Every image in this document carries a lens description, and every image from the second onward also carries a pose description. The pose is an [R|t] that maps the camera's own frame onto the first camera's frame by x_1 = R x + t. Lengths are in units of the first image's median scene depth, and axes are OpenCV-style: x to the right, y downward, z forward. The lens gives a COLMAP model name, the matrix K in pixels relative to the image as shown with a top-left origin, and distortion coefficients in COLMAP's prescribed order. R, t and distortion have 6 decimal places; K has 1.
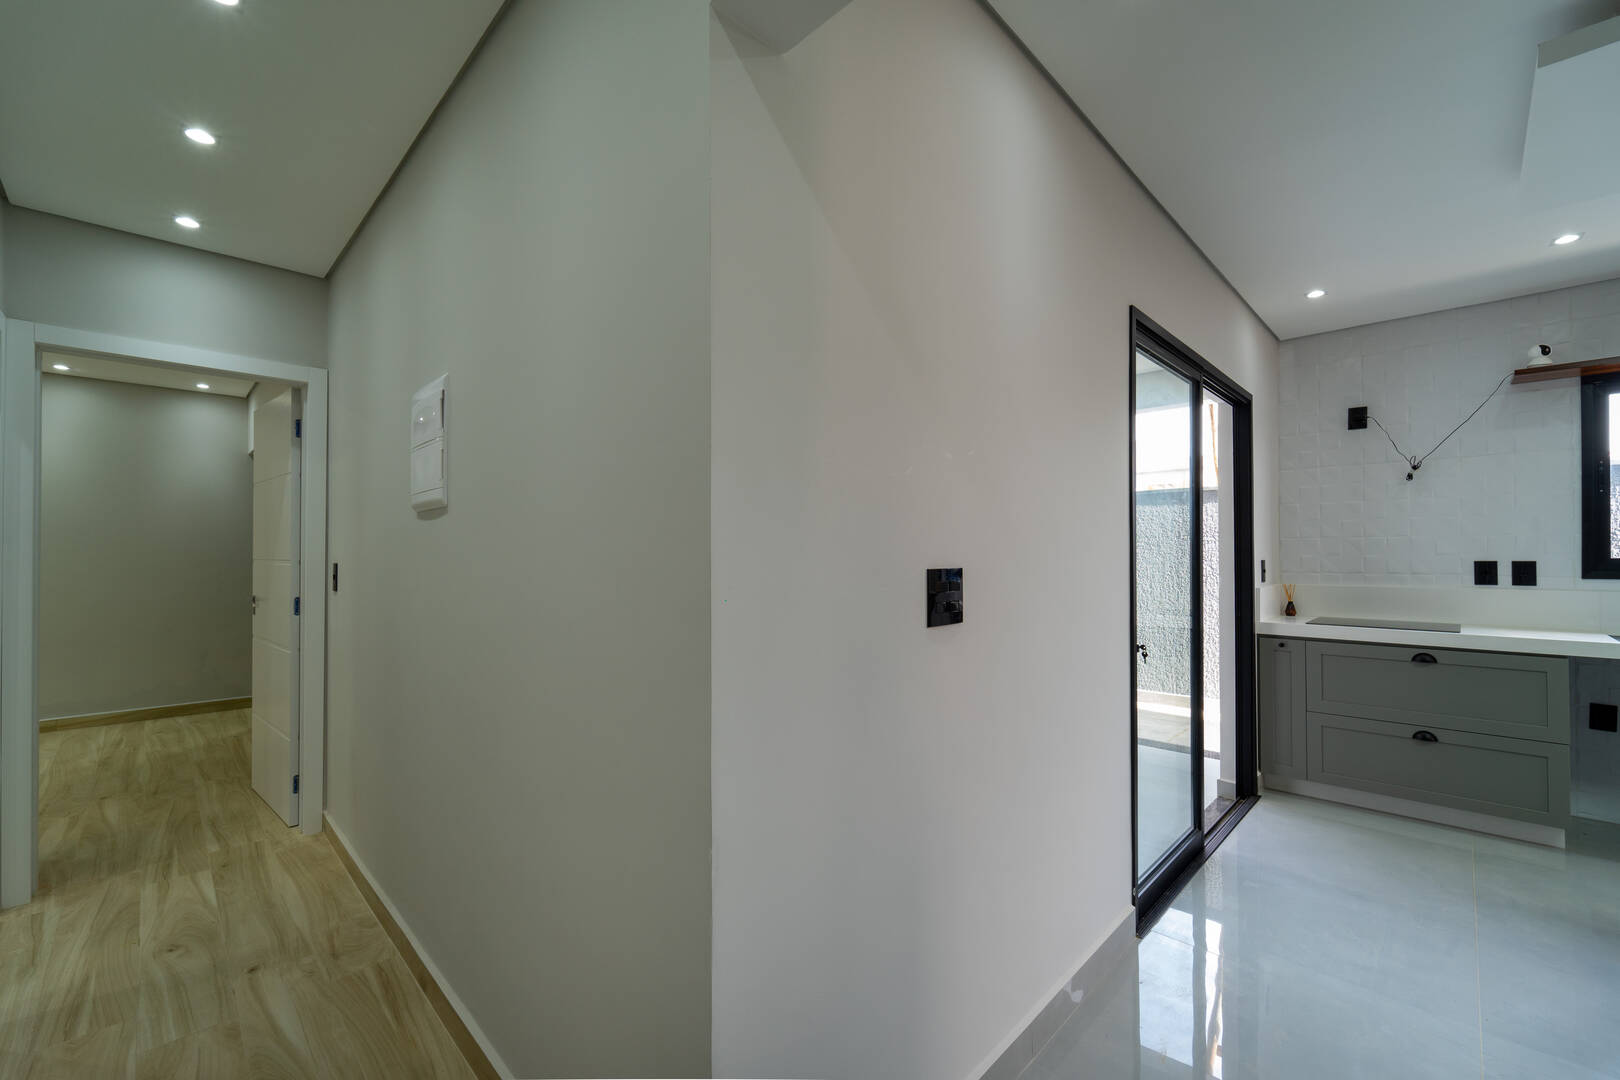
lens RADIAL K [[648.6, 0, 819.4], [0, 648.6, 548.4], [0, 0, 1]] dist [0.001464, -0.001552]
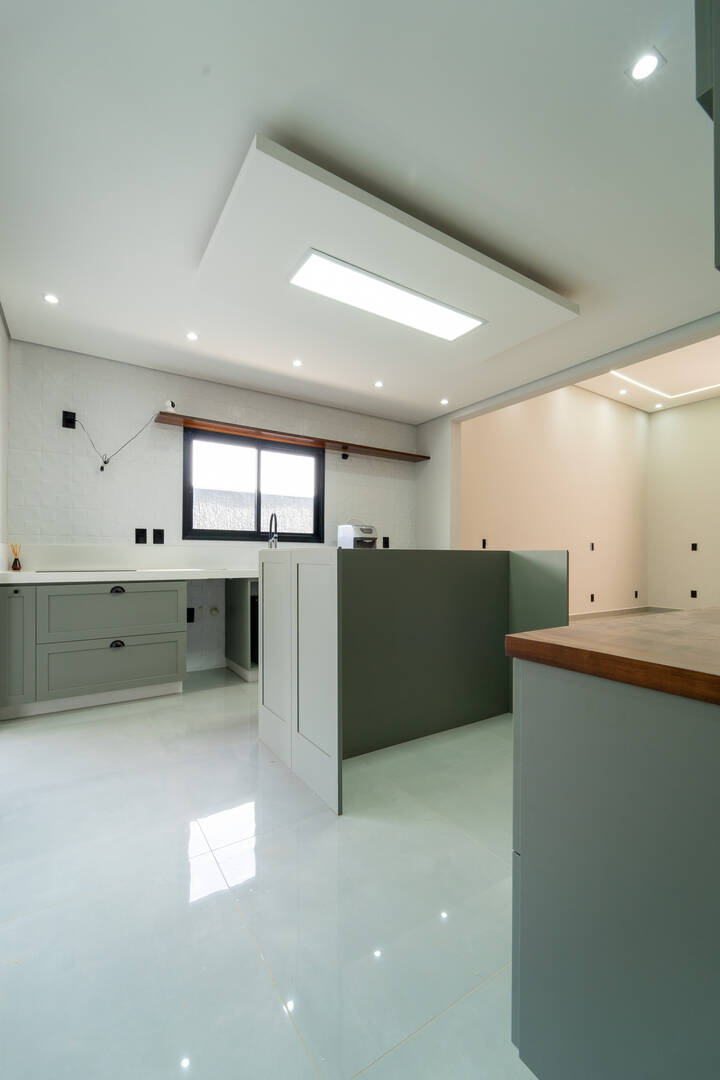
lens RADIAL K [[432.4, 0, 335.6], [0, 432.4, 554.3], [0, 0, 1]] dist [0.001464, -0.001552]
pose [[0.245249, 0.007837, 0.969428, 0.121114], [-0.013146, 0.999902, -0.004757, 0.087503], [-0.969371, -0.011578, 0.245328, 0.293278]]
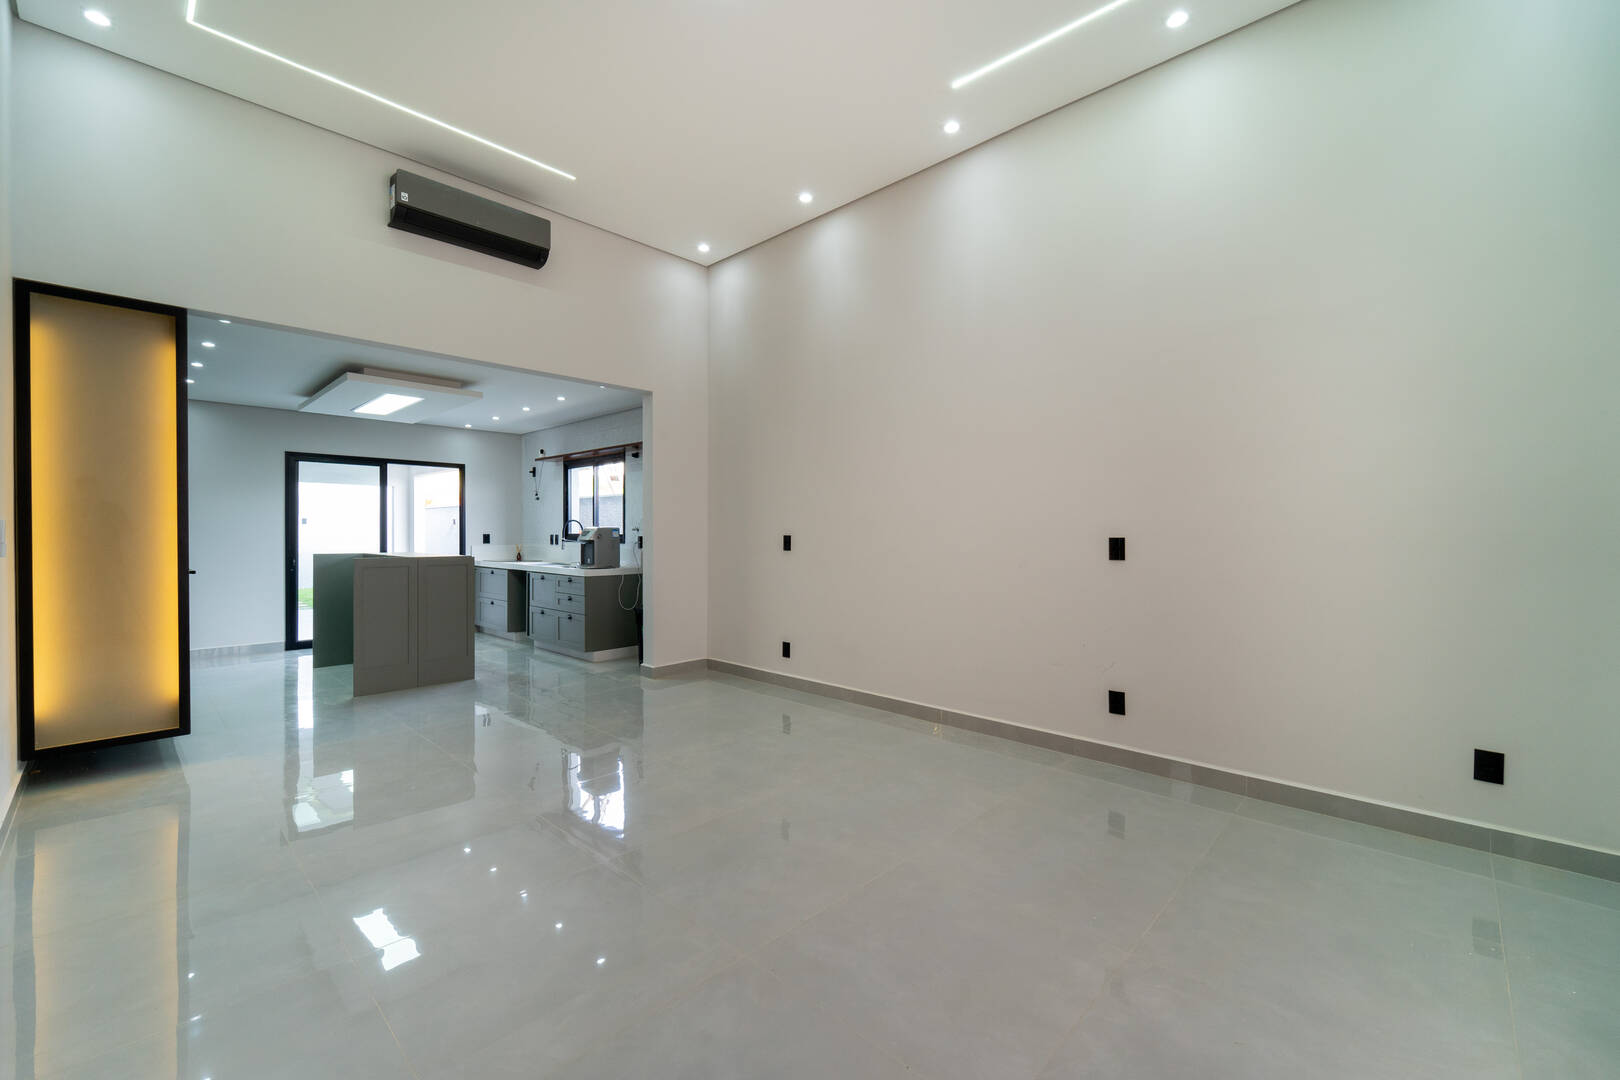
lens RADIAL K [[648.6, 0, 824.9], [0, 648.6, 534.1], [0, 0, 1]] dist [0.001464, -0.001552]
pose [[0.999792, 0.011691, 0.016707, 2.160243], [-0.011878, 0.999868, 0.011087, -0.022719], [-0.016575, -0.011283, 0.999799, -1.555218]]
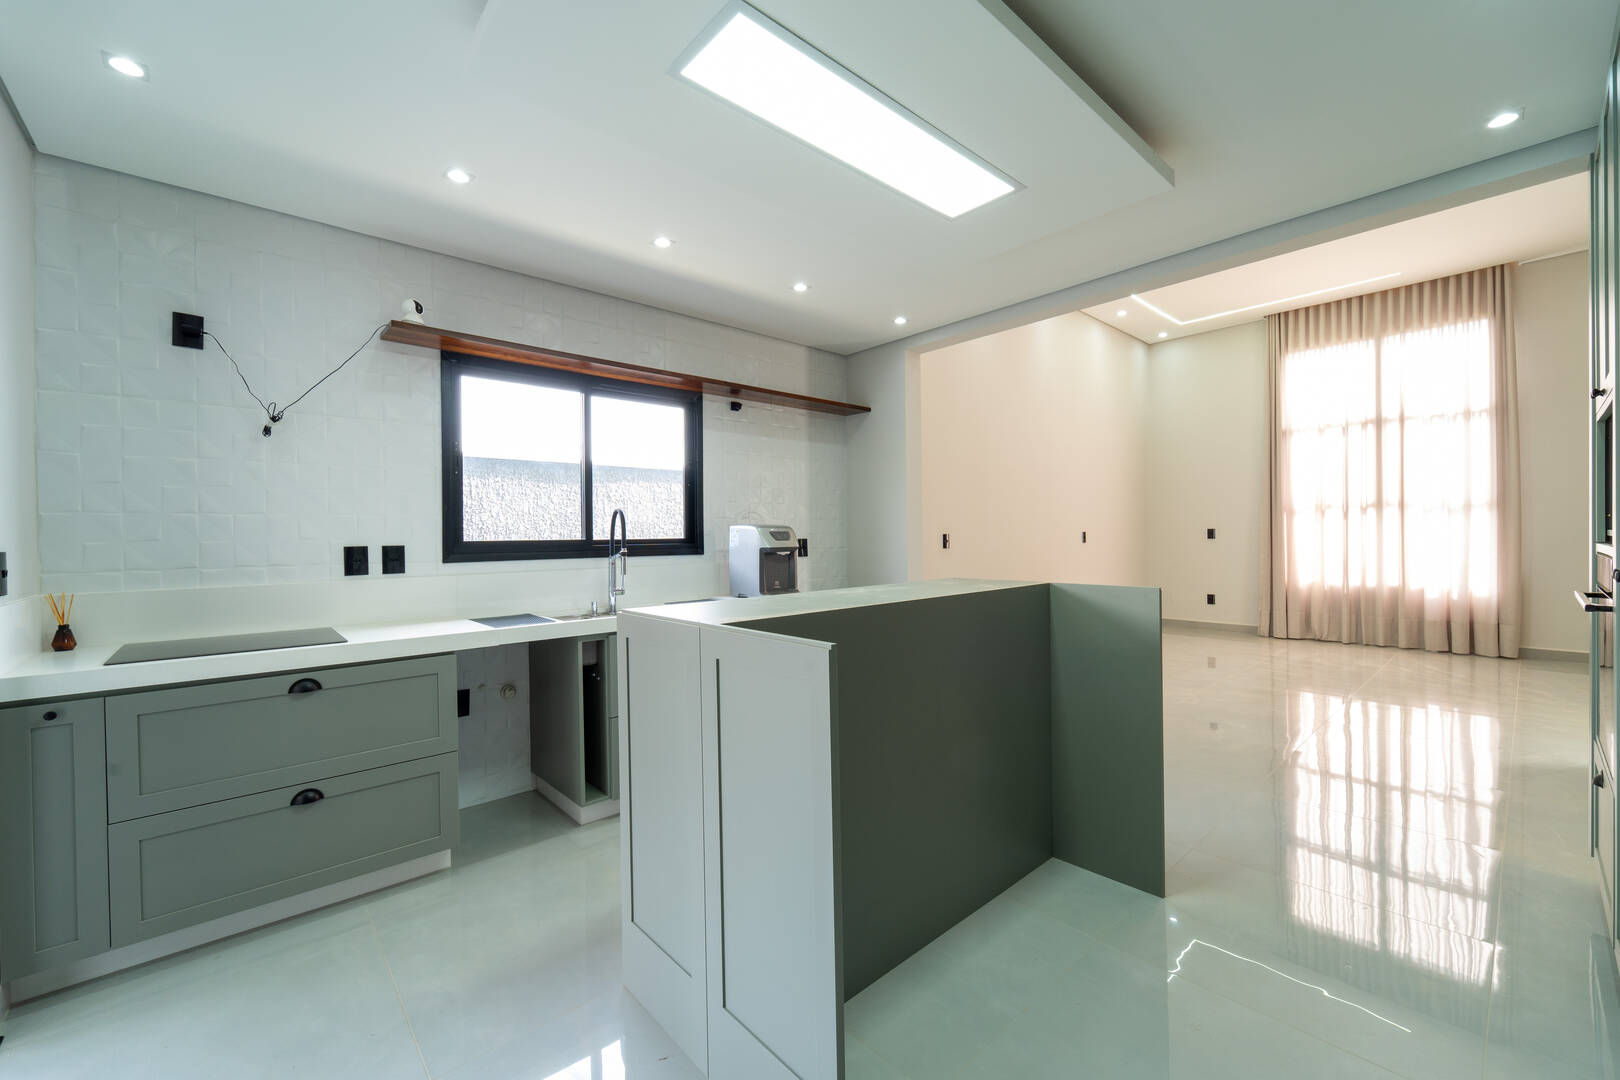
lens RADIAL K [[648.6, 0, 800.5], [0, 648.6, 539.4], [0, 0, 1]] dist [0.001464, -0.001552]
pose [[0.072269, 0.001924, 0.997383, 0.268923], [0.006773, 0.999974, -0.002419, 0.017319], [-0.997362, 0.006930, 0.072254, 0.408323]]
